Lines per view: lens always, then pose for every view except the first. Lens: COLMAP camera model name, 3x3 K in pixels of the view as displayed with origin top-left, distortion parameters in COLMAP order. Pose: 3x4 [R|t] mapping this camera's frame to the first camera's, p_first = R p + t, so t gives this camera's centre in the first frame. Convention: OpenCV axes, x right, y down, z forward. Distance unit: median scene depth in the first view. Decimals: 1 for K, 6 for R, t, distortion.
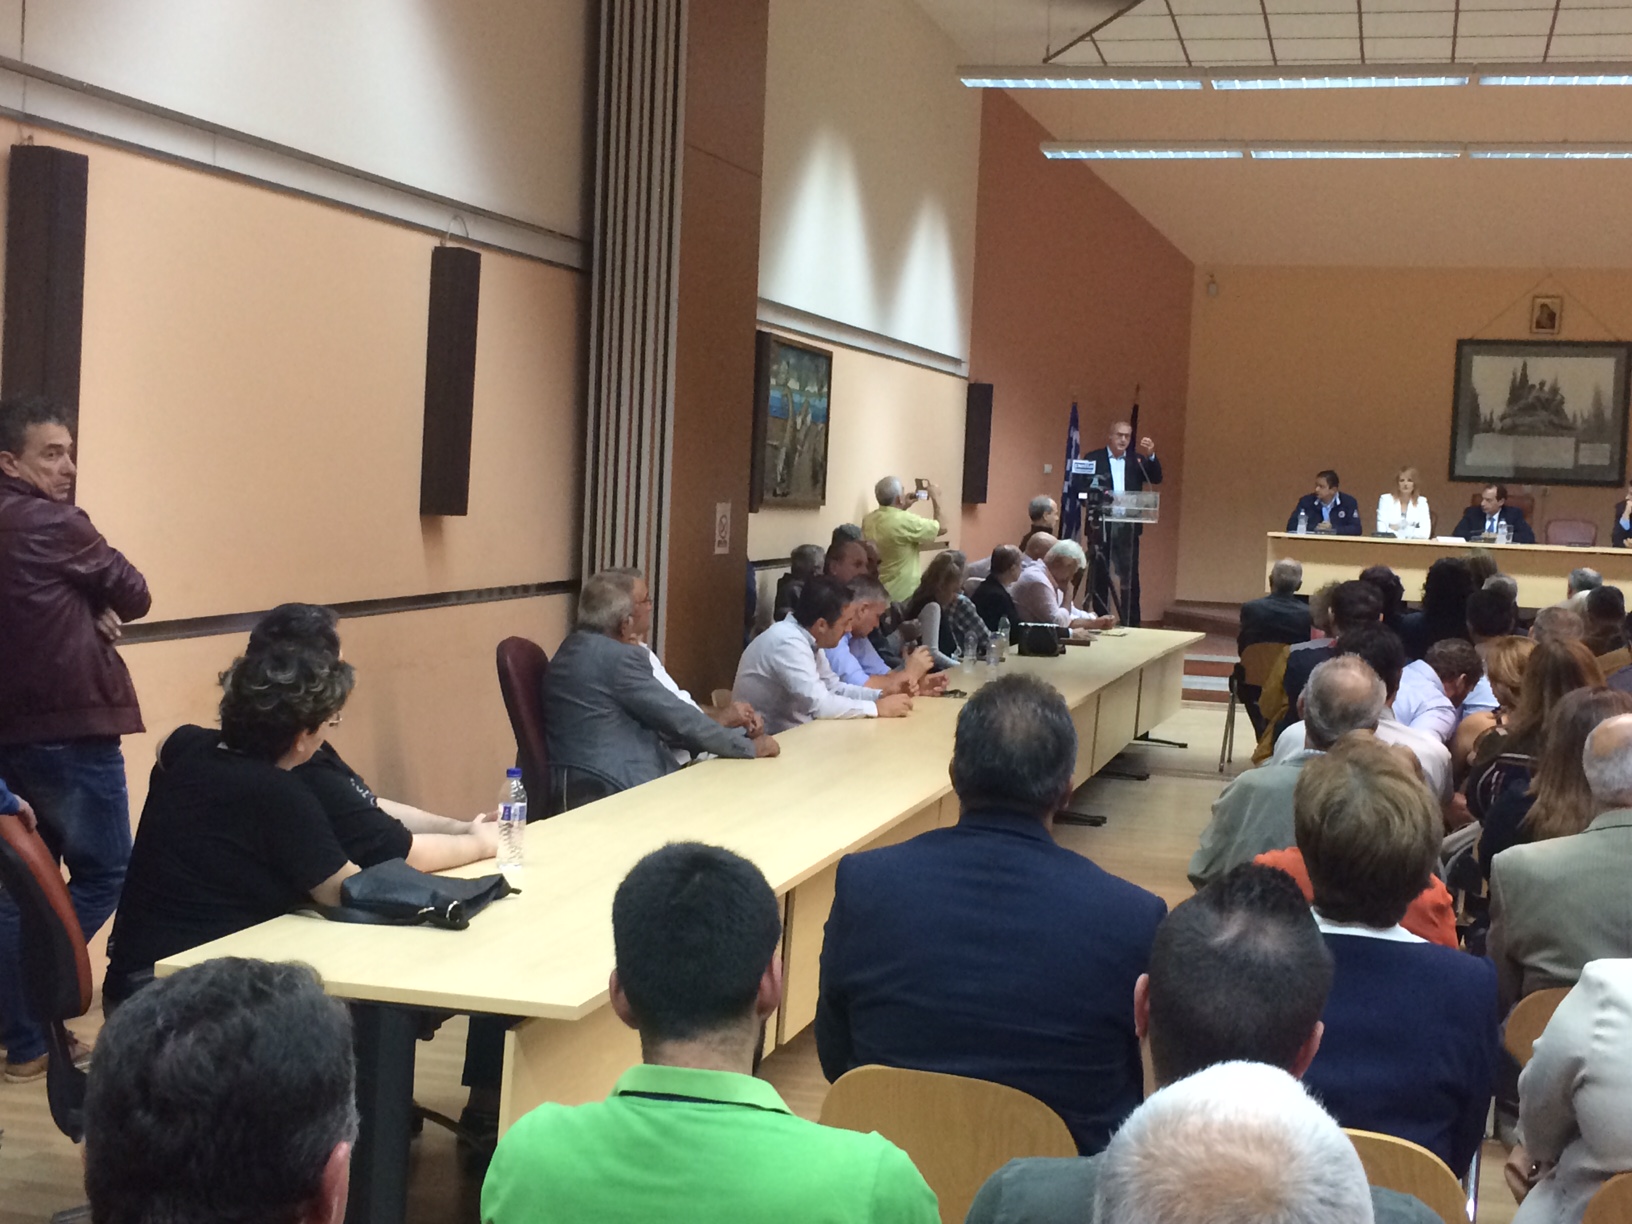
lens RADIAL K [[2302.3, 0, 811.8], [0, 2302.3, 603.7], [0, 0, 1]] dist [0.061983, 0.000000]
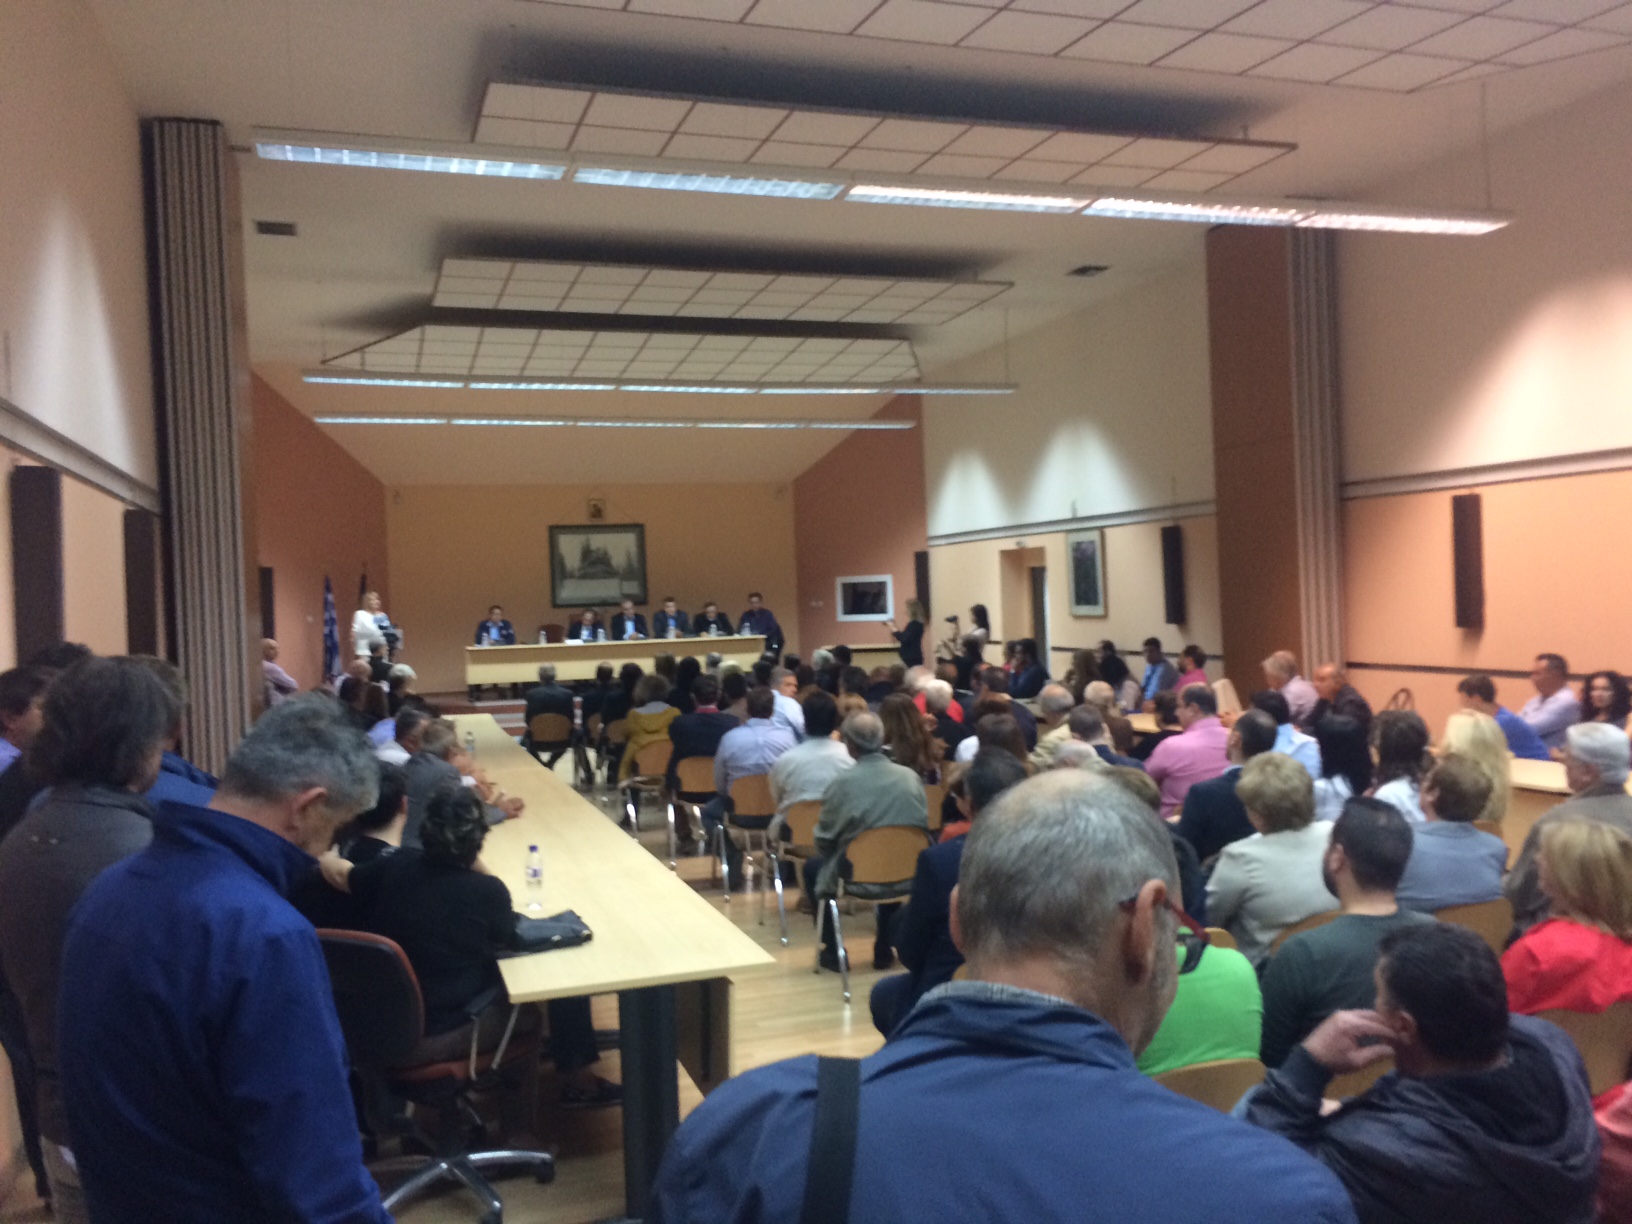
lens RADIAL K [[1418.7, 0, 833.0], [0, 1418.7, 613.1], [0, 0, 1]] dist [0.079605, -0.081591]
pose [[0.832193, -0.075932, 0.549262, -0.133212], [0.098539, 0.995064, -0.011736, -0.016644], [-0.545660, 0.063890, 0.835568, 0.006311]]
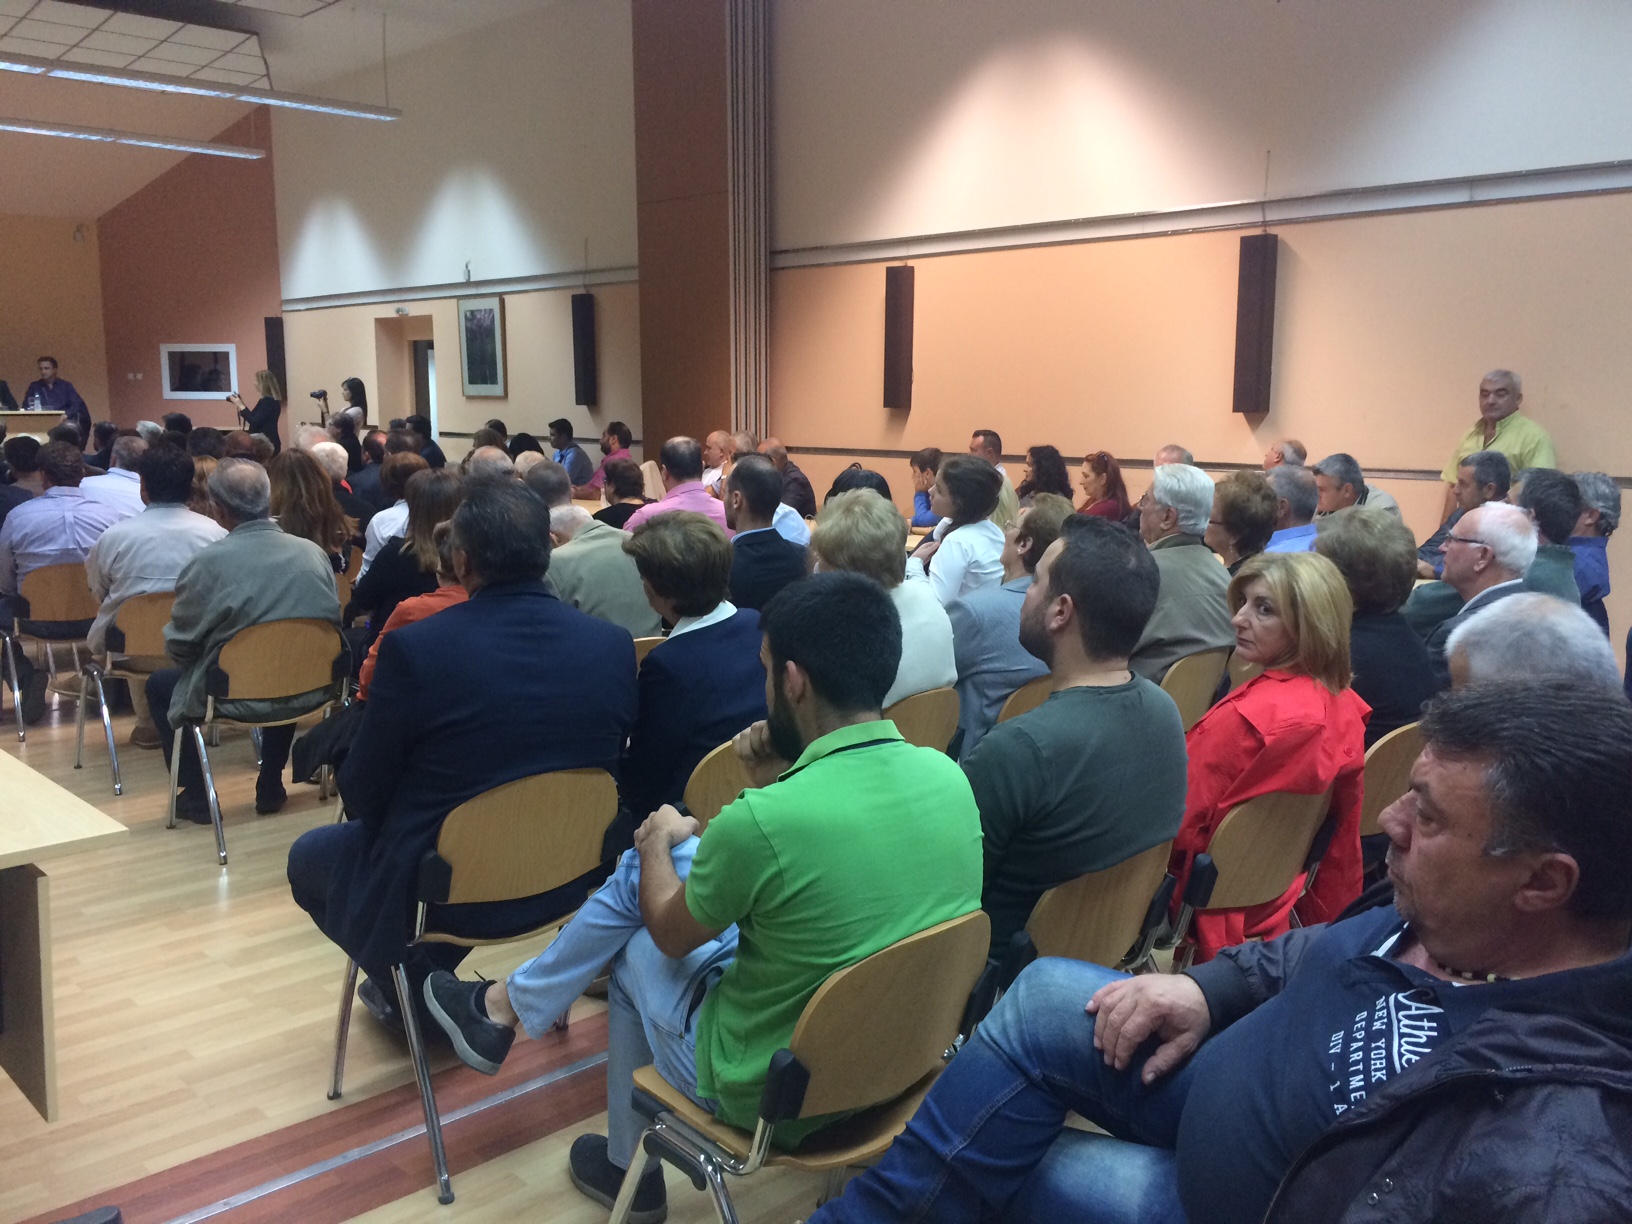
lens RADIAL K [[1418.7, 0, 841.3], [0, 1418.7, 600.0], [0, 0, 1]] dist [0.079605, -0.081591]
pose [[0.516005, -0.161388, 0.841245, -0.096120], [0.068573, 0.986722, 0.147236, -0.001640], [-0.853836, -0.018288, 0.520220, 0.076670]]
